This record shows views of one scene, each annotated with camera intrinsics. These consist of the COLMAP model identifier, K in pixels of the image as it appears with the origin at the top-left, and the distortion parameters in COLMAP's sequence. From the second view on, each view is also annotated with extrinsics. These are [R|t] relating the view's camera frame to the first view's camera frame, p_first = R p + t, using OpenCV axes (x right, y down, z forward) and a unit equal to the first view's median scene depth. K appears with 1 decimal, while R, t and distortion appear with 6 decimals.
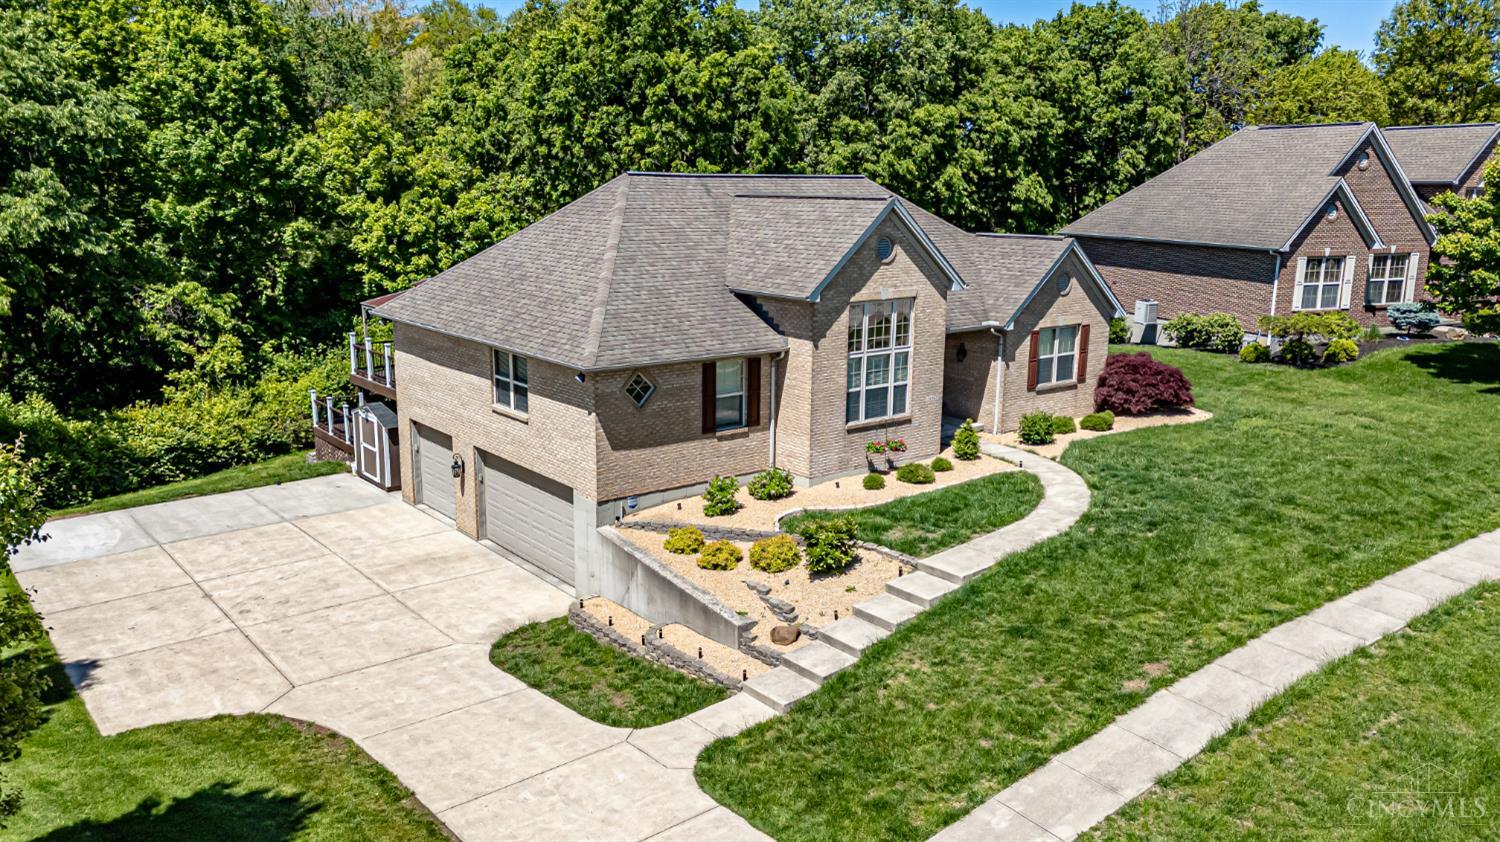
lens RADIAL K [[1139.2, 0, 752.9], [0, 1139.2, 421.7], [0, 0, 1]] dist [0.061920, -0.046913]
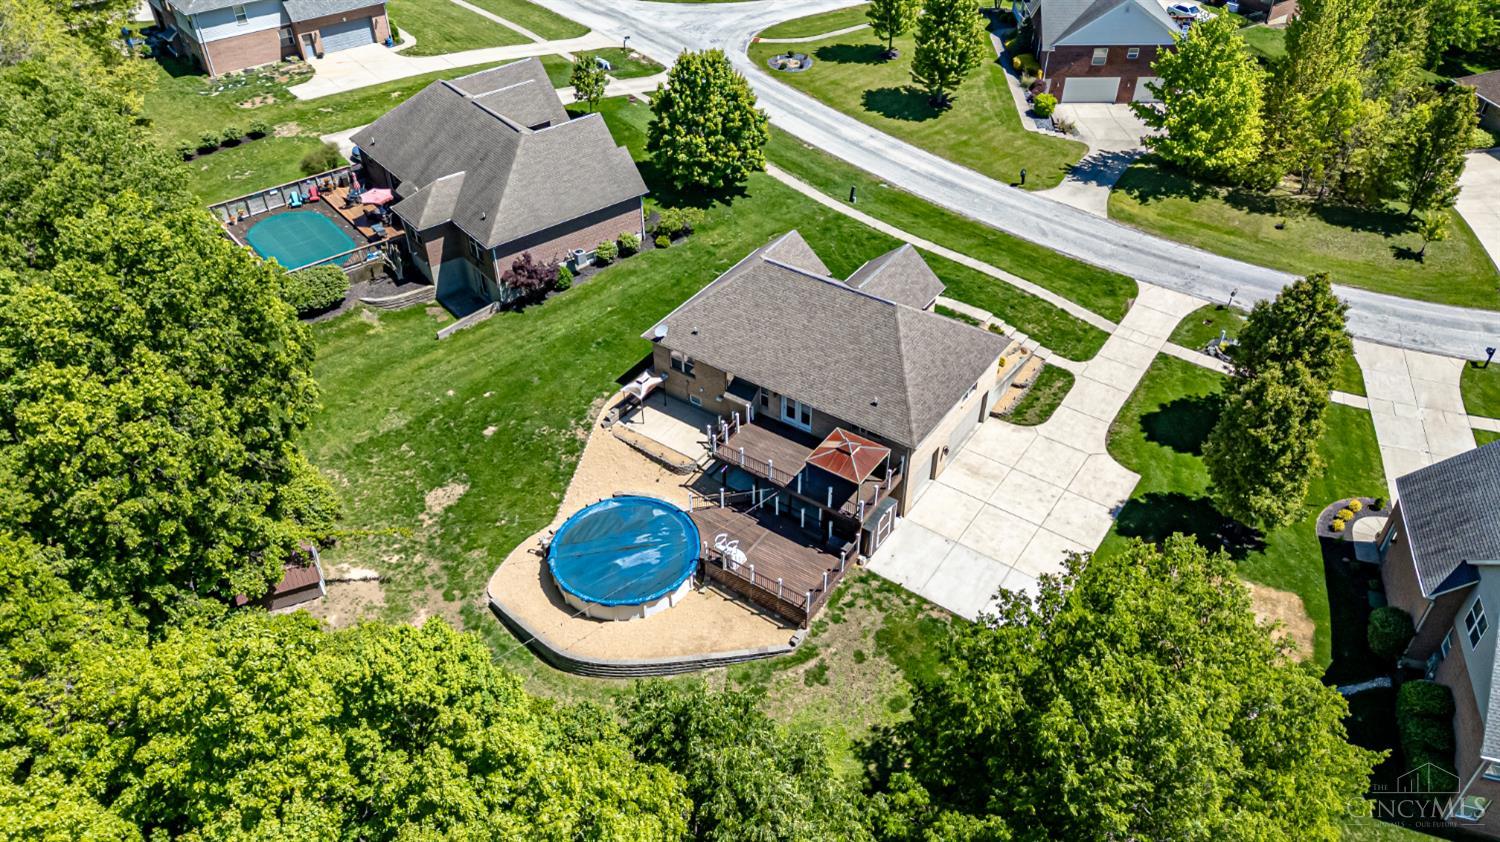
lens RADIAL K [[1102.6, 0, 754.2], [0, 1102.6, 412.6], [0, 0, 1]] dist [0.086527, -0.084518]
pose [[-0.293972, -0.602965, 0.741629, -1.774880], [0.196972, 0.721042, 0.664304, -1.575866], [-0.935298, 0.341367, -0.093199, 1.613077]]
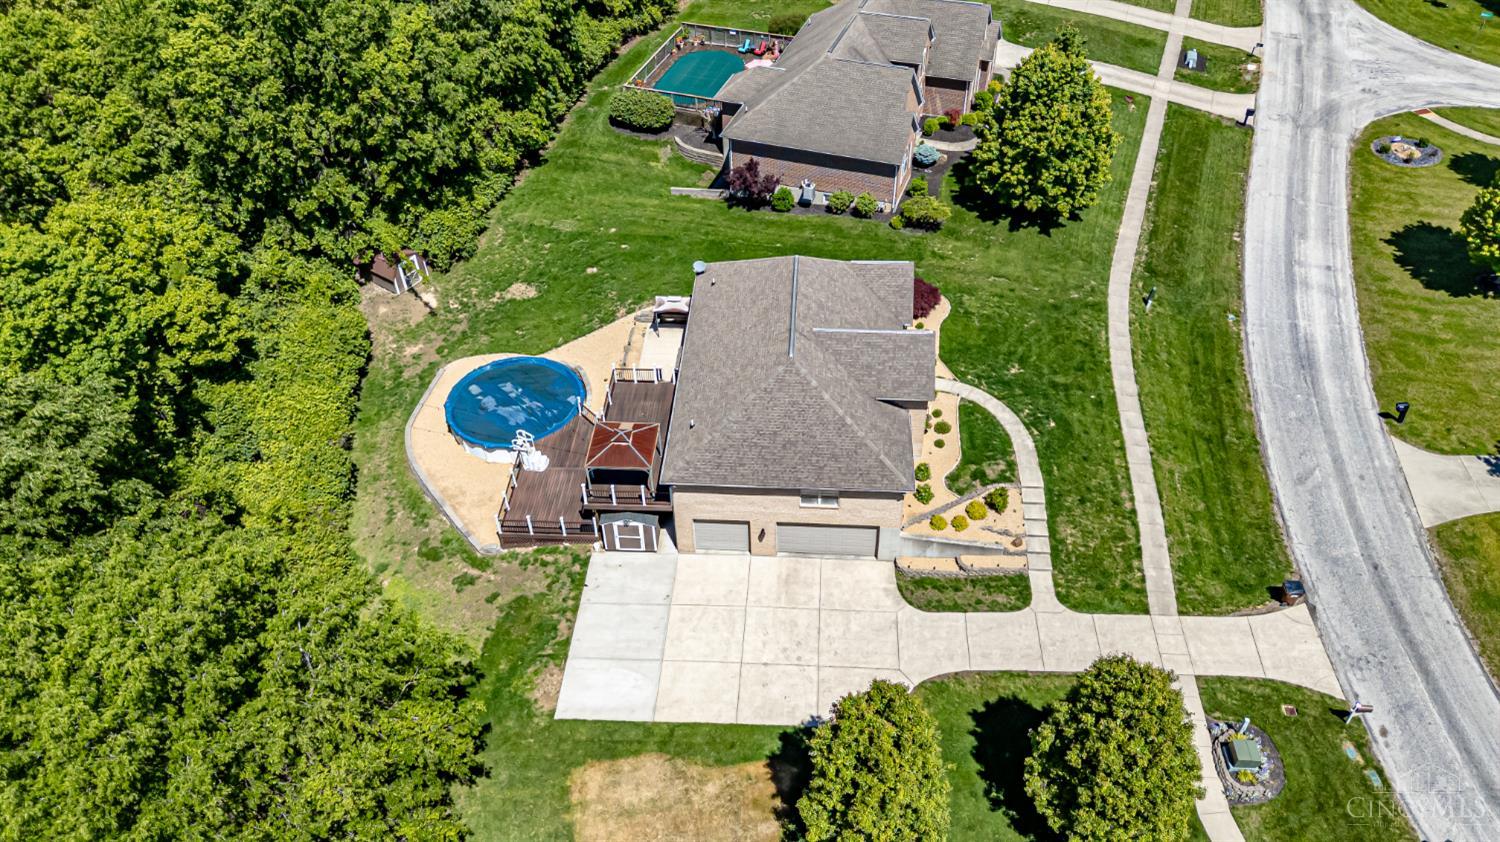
lens RADIAL K [[1102.6, 0, 754.2], [0, 1102.6, 412.6], [0, 0, 1]] dist [0.086527, -0.084518]
pose [[0.668825, -0.513532, 0.537548, -1.221826], [0.179285, 0.813151, 0.553752, -1.210812], [-0.721477, -0.273989, 0.635925, -0.100107]]
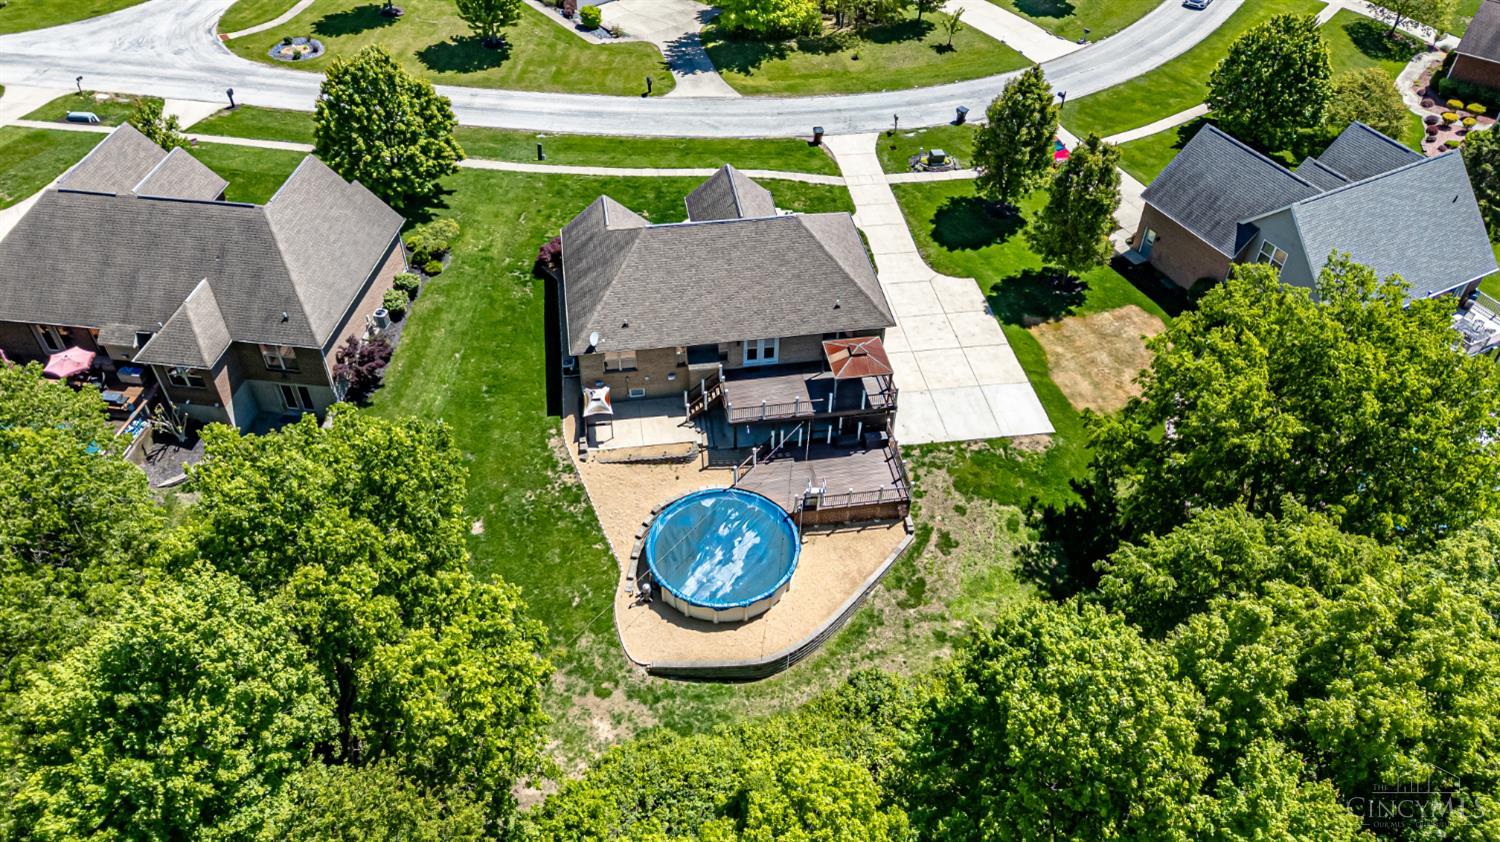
lens RADIAL K [[1089.3, 0, 754.6], [0, 1089.3, 424.6], [0, 0, 1]] dist [0.121890, -0.216158]
pose [[-0.873779, -0.349652, 0.338014, -0.954946], [0.075234, 0.589487, 0.804267, -1.791138], [-0.480468, 0.728182, -0.488776, 2.528322]]
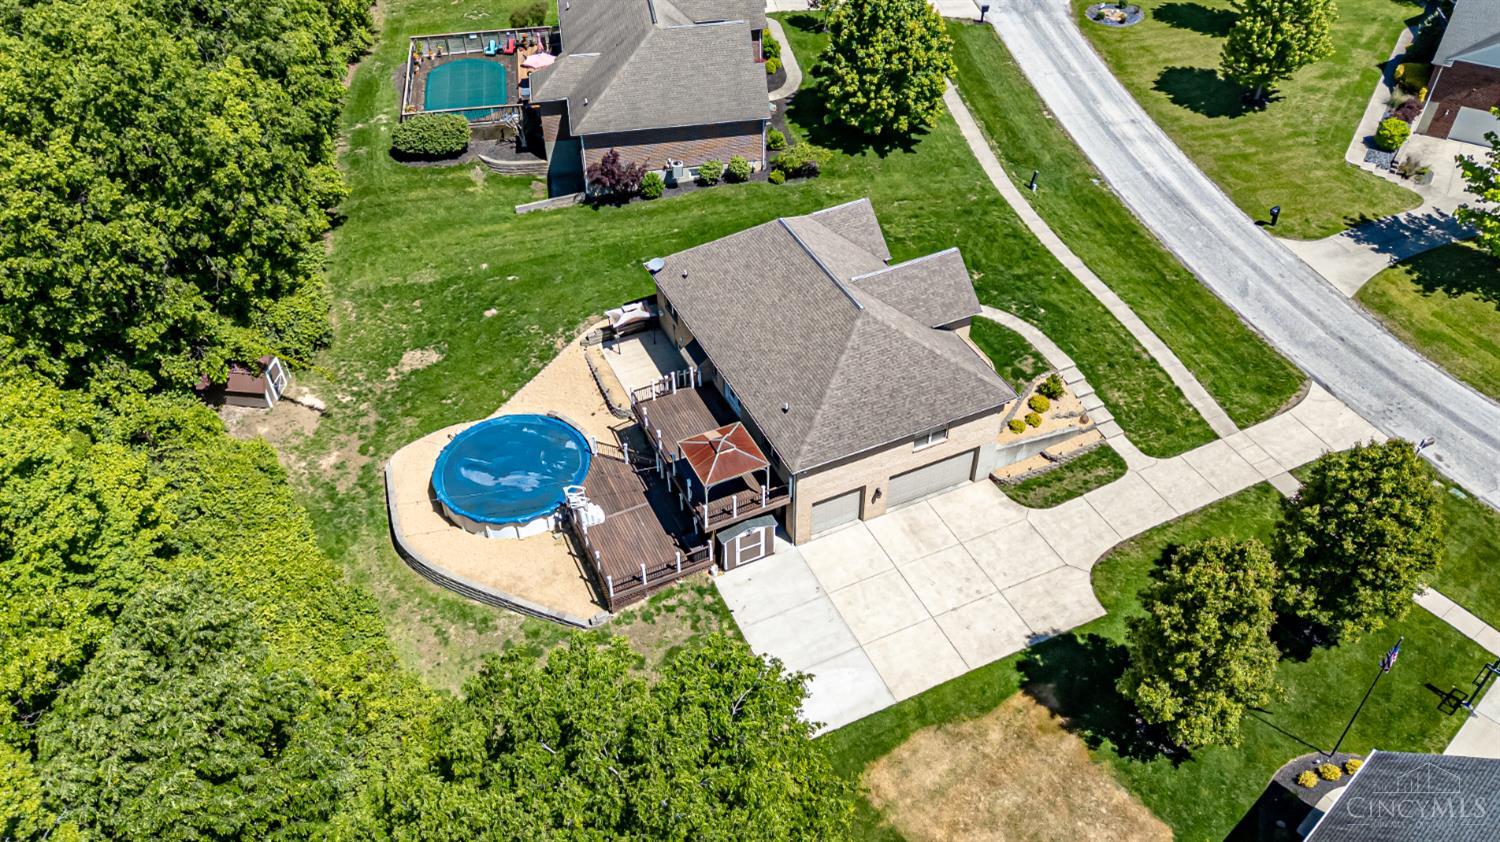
lens RADIAL K [[1168.4, 0, 730.0], [0, 1168.4, 422.9], [0, 0, 1]] dist [0.078939, -0.073039]
pose [[0.241122, -0.662863, 0.708853, -1.678227], [0.224810, 0.748687, 0.623642, -1.355109], [-0.944098, 0.008983, 0.329543, 0.646930]]
